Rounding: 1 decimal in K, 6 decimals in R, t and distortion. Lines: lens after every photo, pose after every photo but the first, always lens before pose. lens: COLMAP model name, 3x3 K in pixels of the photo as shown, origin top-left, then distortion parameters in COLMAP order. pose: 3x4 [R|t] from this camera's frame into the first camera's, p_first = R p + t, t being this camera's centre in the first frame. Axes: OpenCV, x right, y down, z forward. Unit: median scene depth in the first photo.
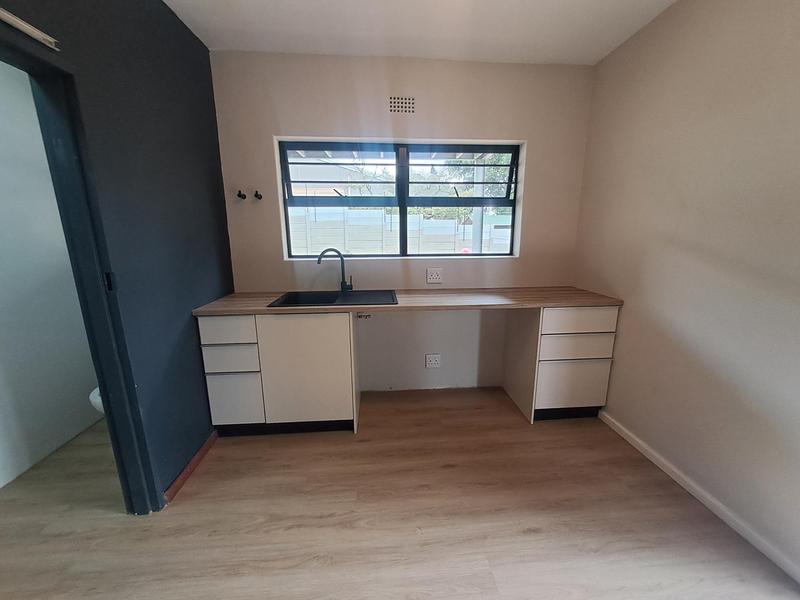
lens RADIAL K [[325.7, 0, 402.8], [0, 325.7, 298.1], [0, 0, 1]] dist [-0.004708, 0.000699]
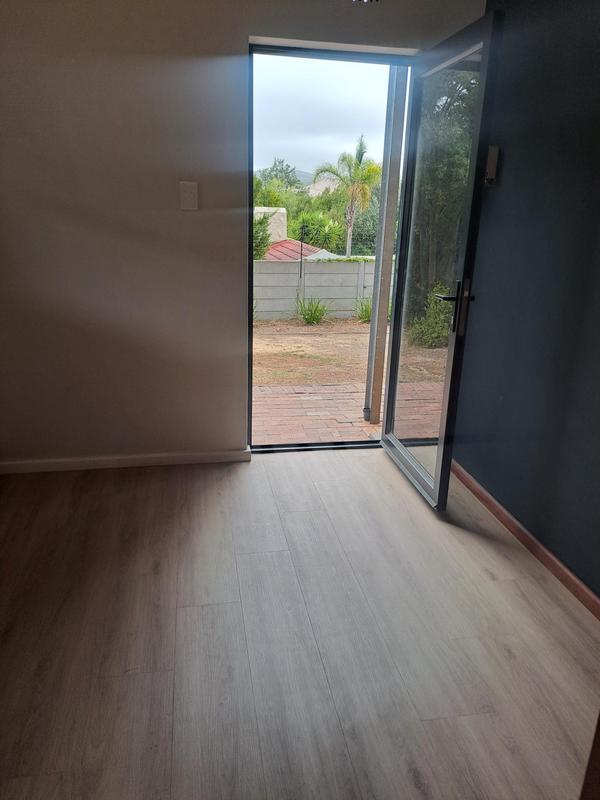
lens RADIAL K [[585.3, 0, 300.8], [0, 585.3, 401.4], [0, 0, 1]] dist [0.089773, -0.003142]
pose [[-0.103112, -0.313324, 0.944032, -0.785446], [0.182640, 0.926990, 0.327617, -0.090223], [-0.977758, 0.206199, -0.038358, 0.507390]]
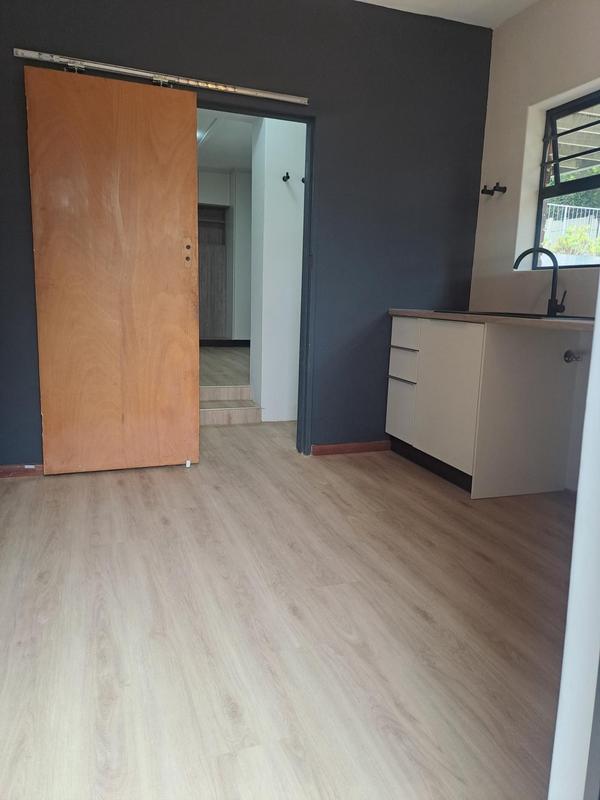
lens RADIAL K [[585.3, 0, 302.0], [0, 585.3, 401.6], [0, 0, 1]] dist [0.089773, -0.003142]
pose [[0.262768, 0.191396, -0.945685, 1.187847], [-0.238461, 0.962605, 0.128561, 0.158970], [0.934927, 0.191727, 0.298582, 0.255066]]
